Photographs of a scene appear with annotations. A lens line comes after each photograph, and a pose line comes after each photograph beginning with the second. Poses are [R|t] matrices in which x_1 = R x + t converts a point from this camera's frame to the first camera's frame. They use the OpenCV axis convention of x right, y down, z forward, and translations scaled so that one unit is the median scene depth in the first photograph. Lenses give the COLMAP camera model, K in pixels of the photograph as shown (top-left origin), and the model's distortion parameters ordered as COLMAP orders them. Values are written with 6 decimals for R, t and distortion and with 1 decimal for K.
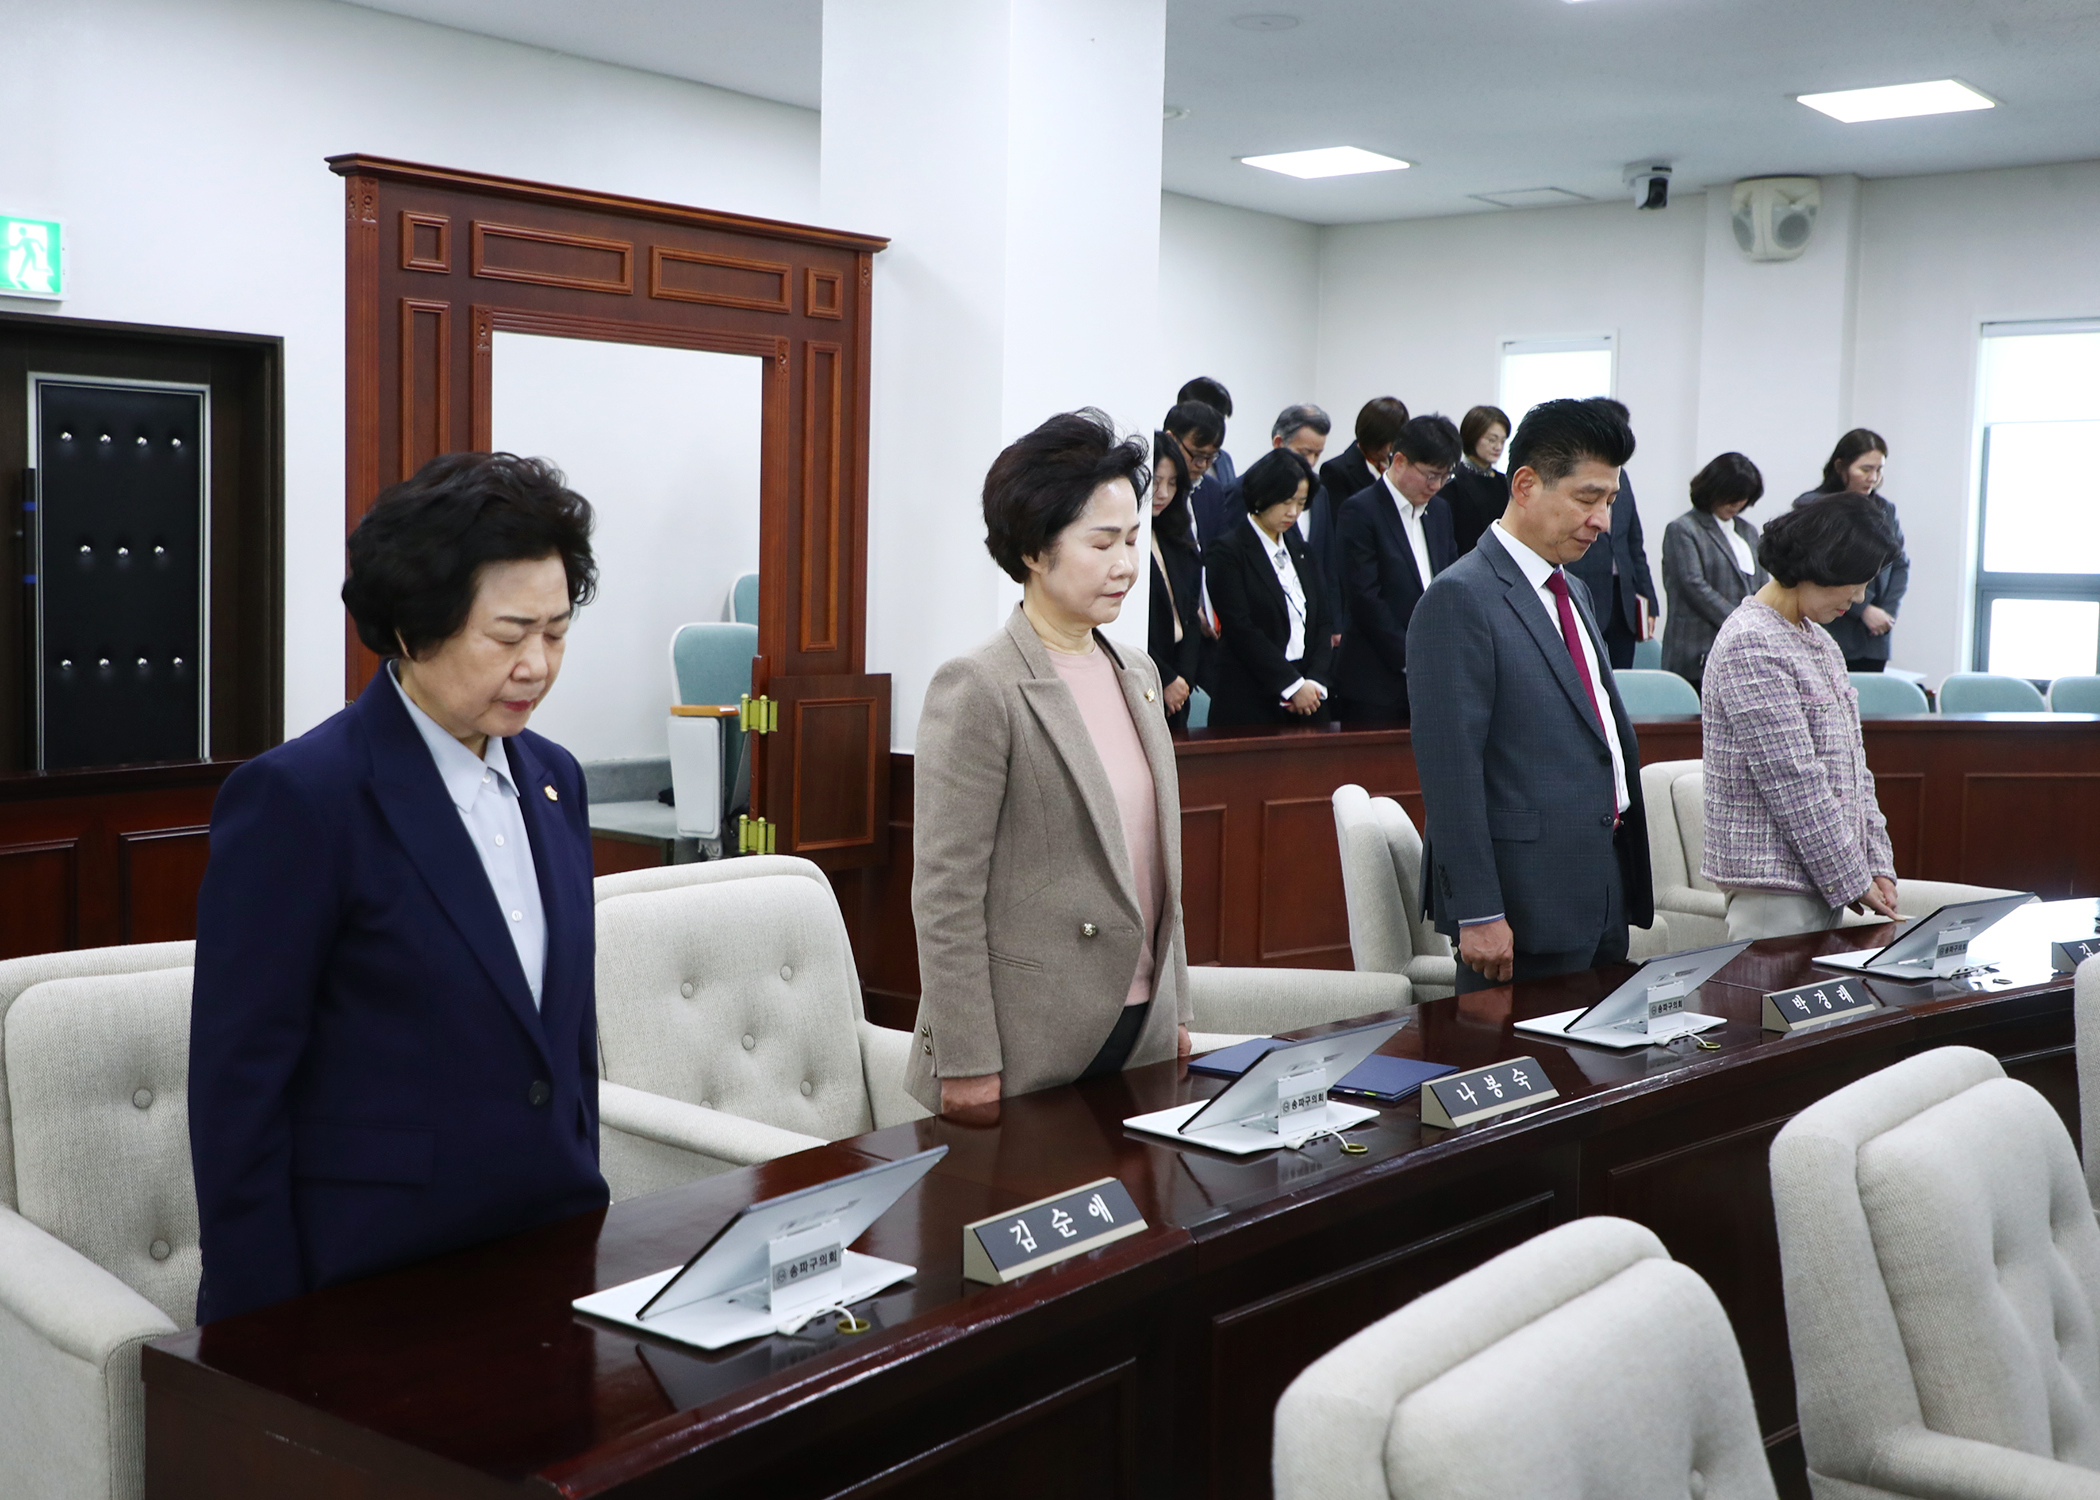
lens RADIAL K [[2286.0, 0, 1049.6], [0, 2286.0, 726.7], [0, 0, 1]] dist [-0.012051, -0.009360]
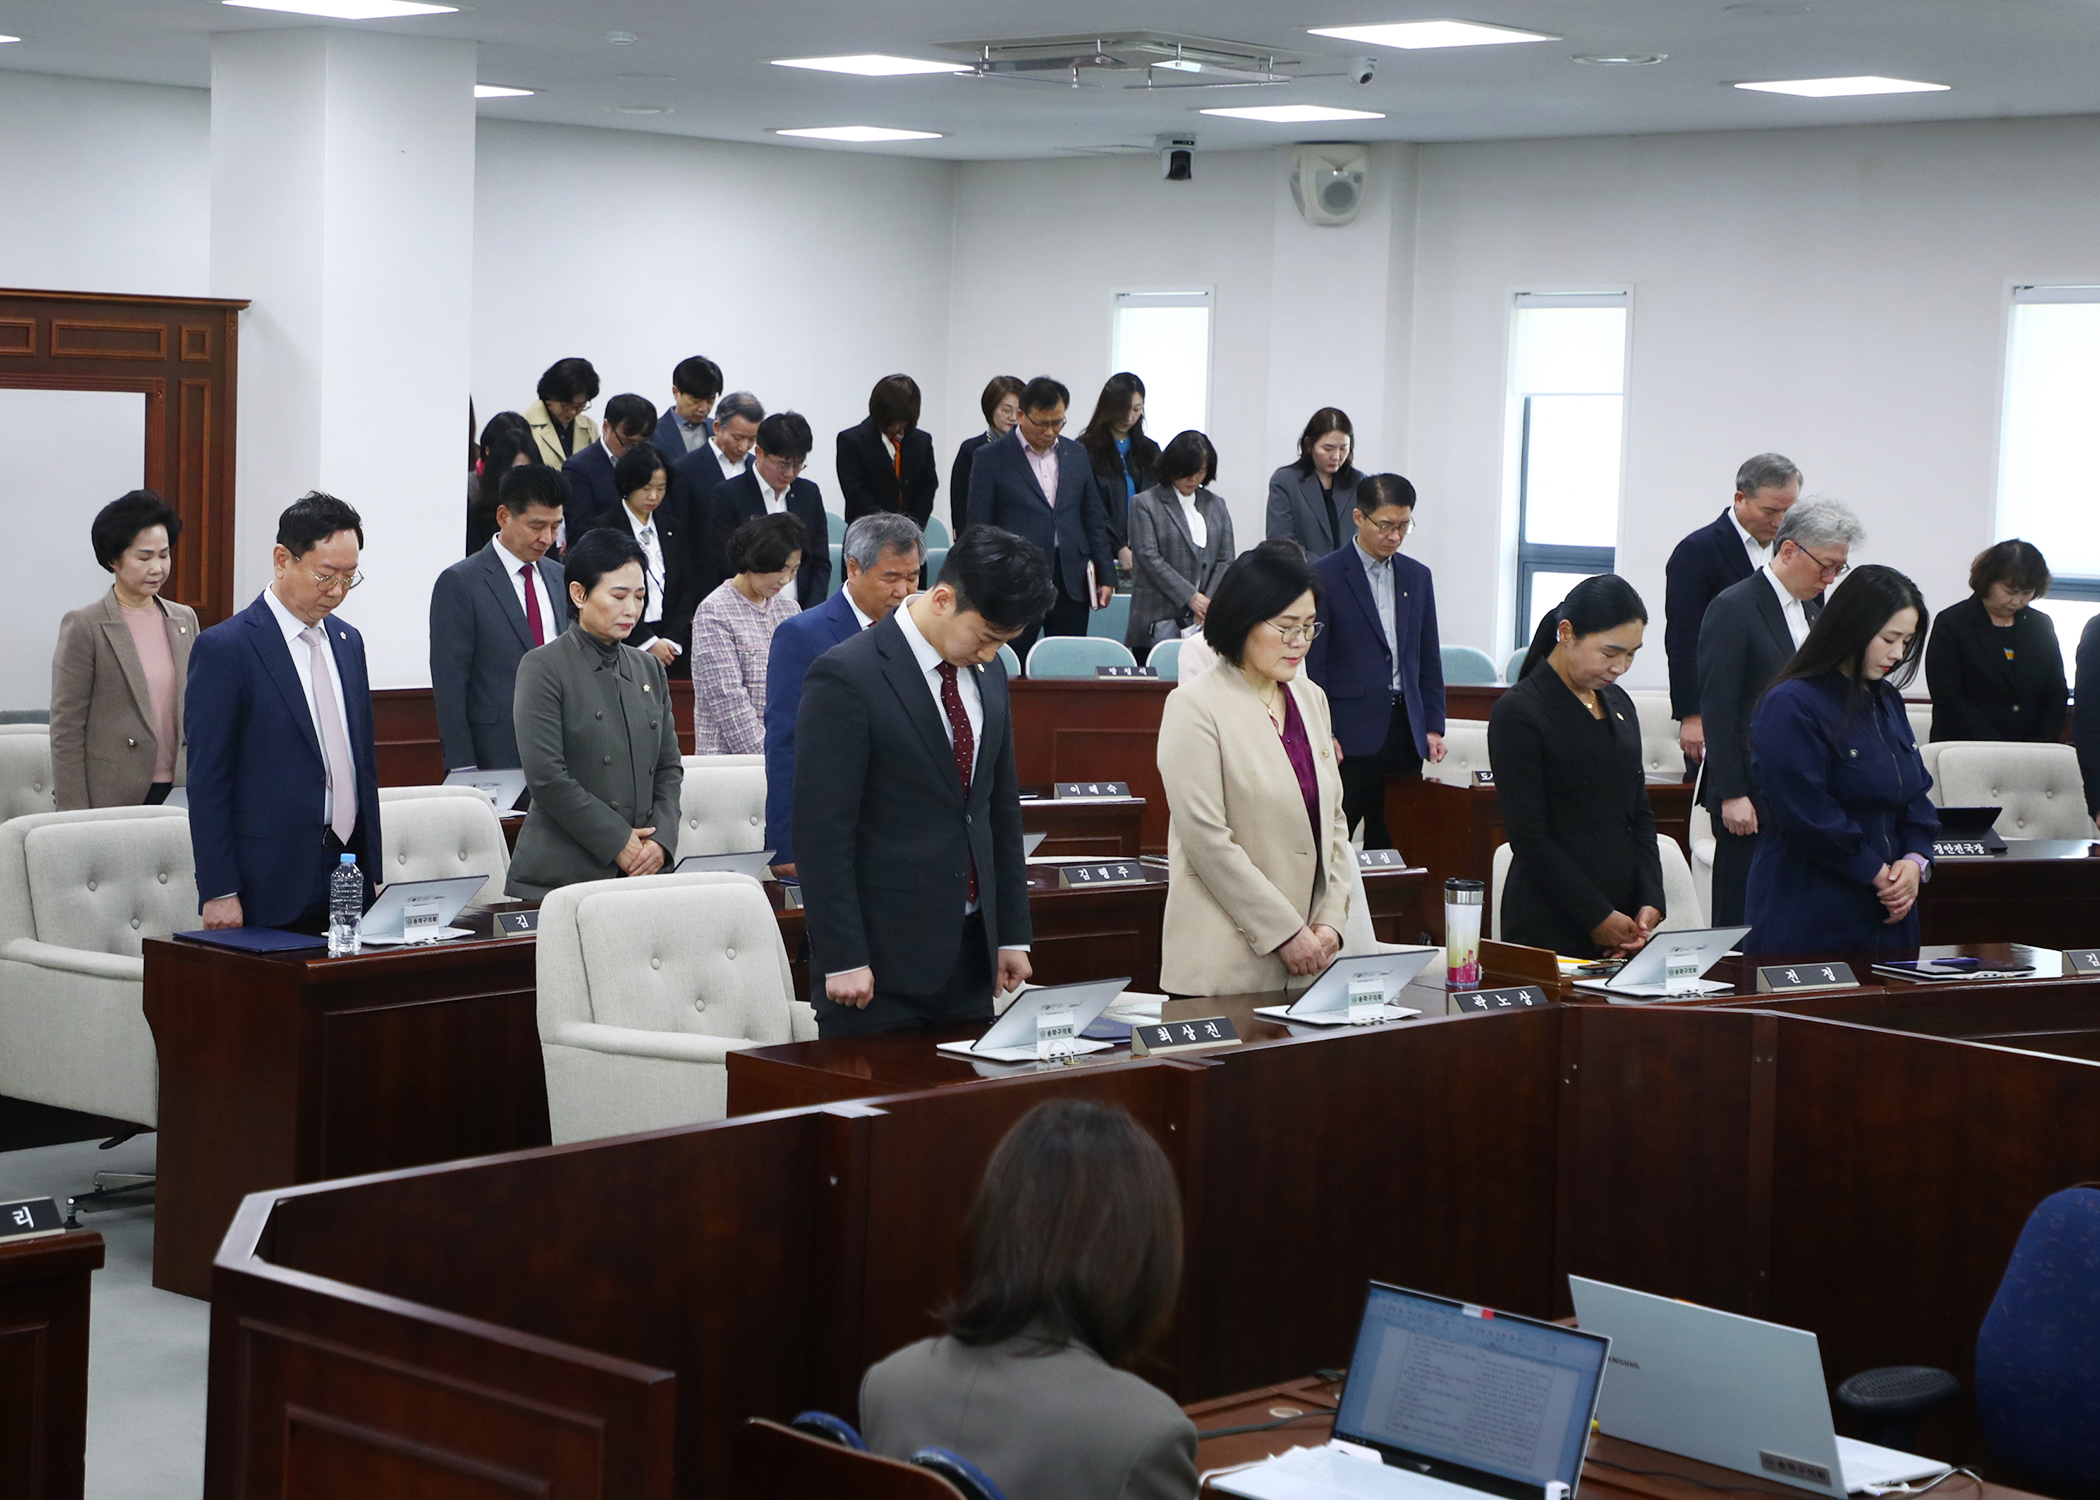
lens RADIAL K [[4246.5, 0, 1050.0], [0, 4246.5, 750.0], [0, 0, 1]] dist [0.031592, 0.226335]
pose [[0.996642, 0.015485, -0.080402, 0.525456], [-0.015631, 0.999877, -0.001186, 0.039394], [0.080374, 0.002439, 0.996762, -1.261941]]
